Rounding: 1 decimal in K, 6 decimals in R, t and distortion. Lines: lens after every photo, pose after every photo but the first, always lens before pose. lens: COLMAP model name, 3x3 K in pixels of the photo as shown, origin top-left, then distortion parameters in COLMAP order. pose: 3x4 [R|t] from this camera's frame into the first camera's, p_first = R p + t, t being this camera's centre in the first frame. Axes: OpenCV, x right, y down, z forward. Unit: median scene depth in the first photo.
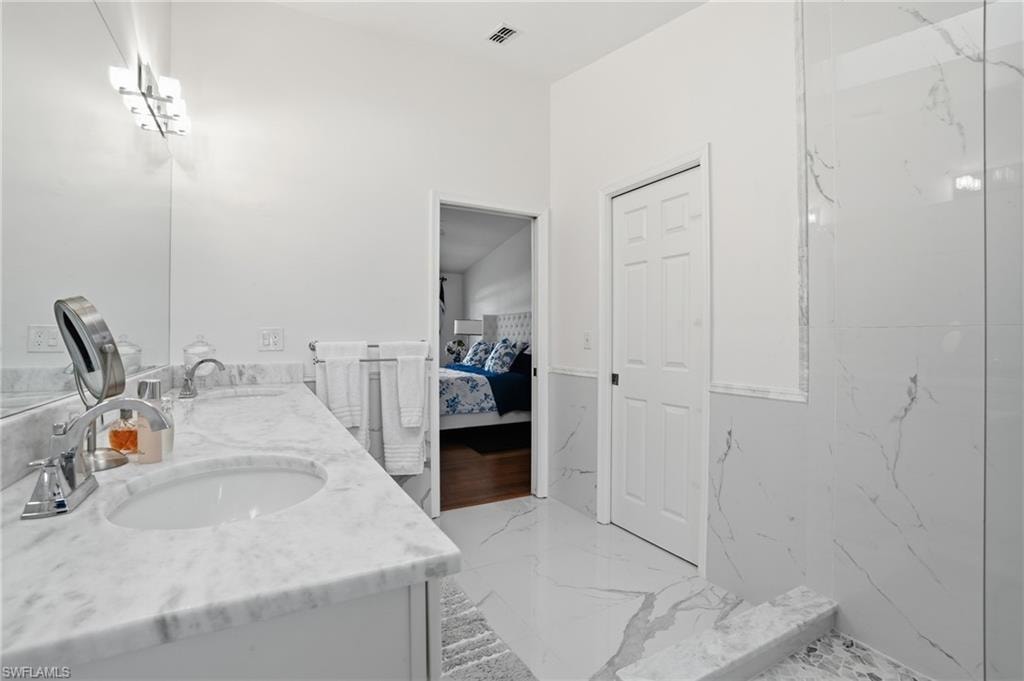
lens RADIAL K [[477.8, 0, 514.7], [0, 477.8, 335.8], [0, 0, 1]] dist [-0.024381, -0.000122]
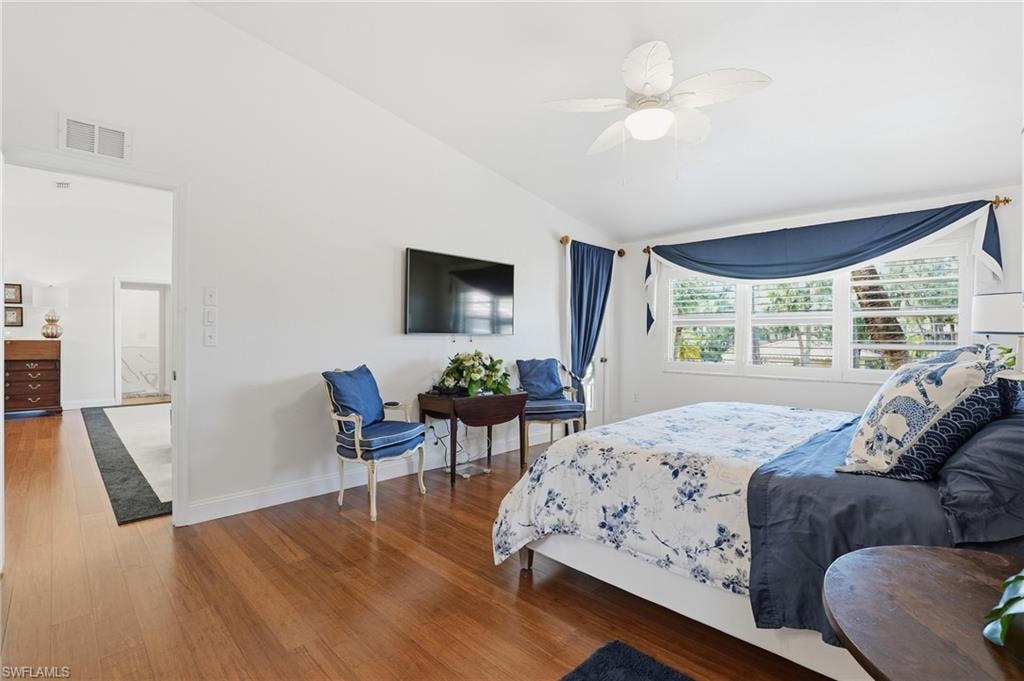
lens RADIAL K [[477.8, 0, 514.9], [0, 477.8, 343.2], [0, 0, 1]] dist [-0.024381, -0.000122]
pose [[0.300343, 0.012521, -0.953749, 0.166987], [-0.002652, 0.999921, 0.012292, 0.001991], [0.953828, -0.001162, 0.300352, 0.719046]]
